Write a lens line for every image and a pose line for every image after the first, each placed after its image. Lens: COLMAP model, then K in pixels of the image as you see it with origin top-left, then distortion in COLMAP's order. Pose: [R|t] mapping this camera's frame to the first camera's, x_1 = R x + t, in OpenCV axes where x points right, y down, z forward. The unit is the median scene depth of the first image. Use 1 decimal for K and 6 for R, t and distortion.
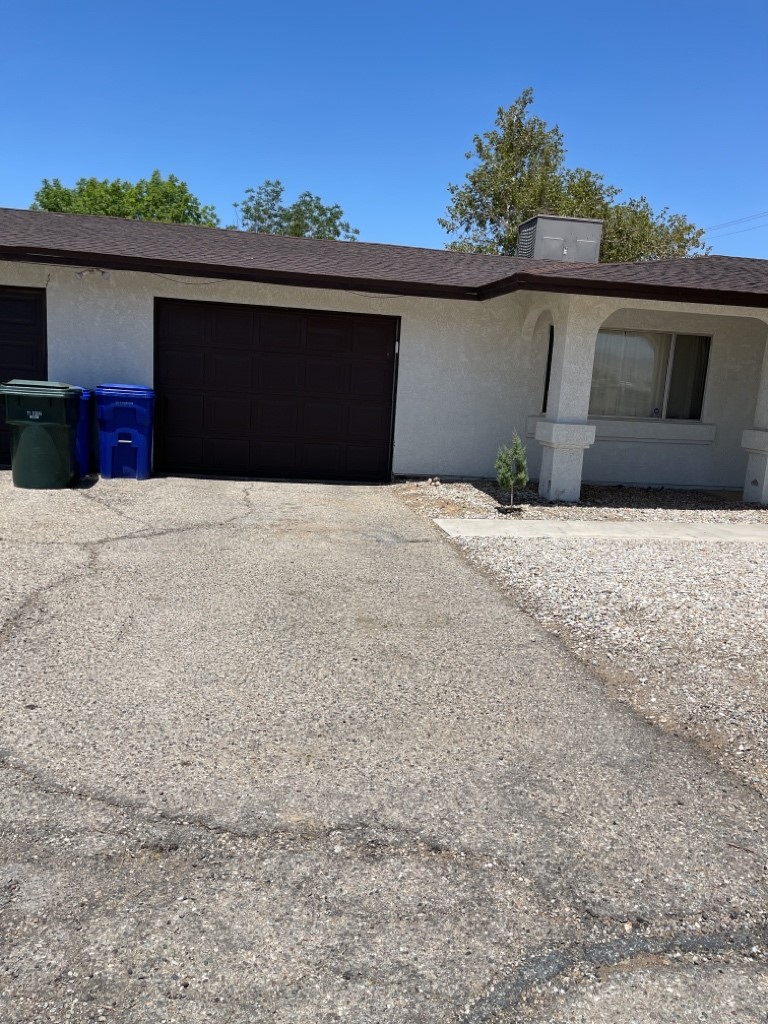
lens RADIAL K [[766.8, 0, 385.2], [0, 766.8, 519.1], [0, 0, 1]] dist [0.077328, -0.103967]
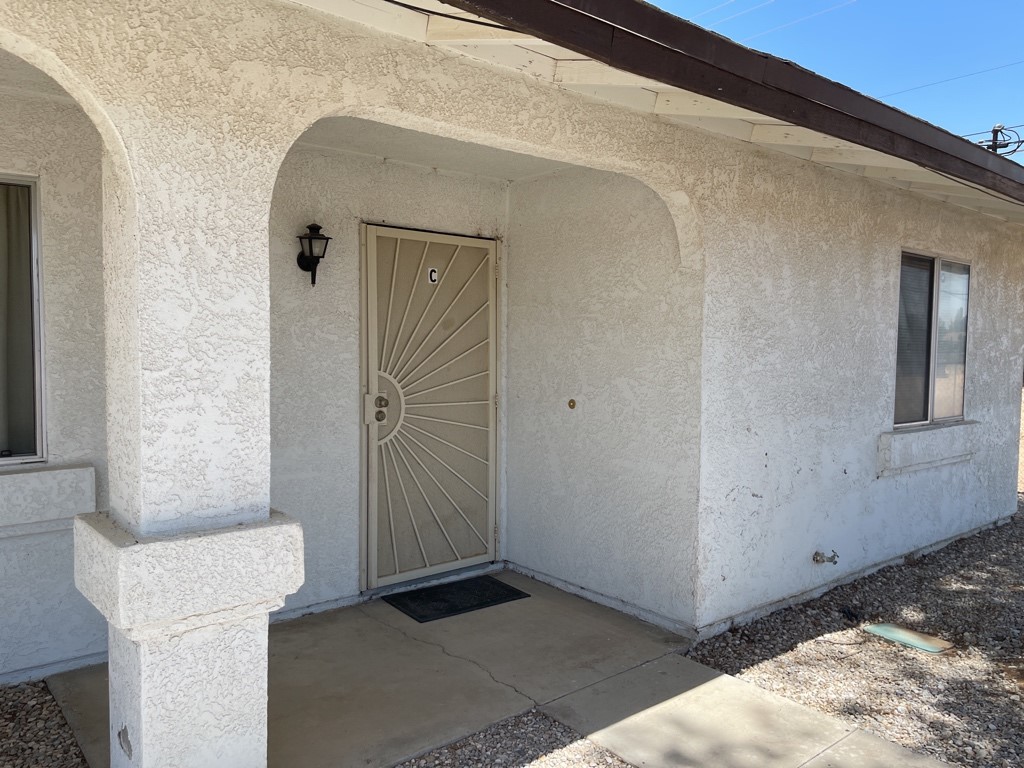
lens RADIAL K [[766.8, 0, 506.6], [0, 766.8, 380.7], [0, 0, 1]] dist [0.077328, -0.103967]
pose [[0.862433, -0.075367, 0.500530, 0.464446], [0.128249, 0.989122, -0.072043, -0.124033], [-0.489655, 0.126324, 0.862717, 0.718514]]
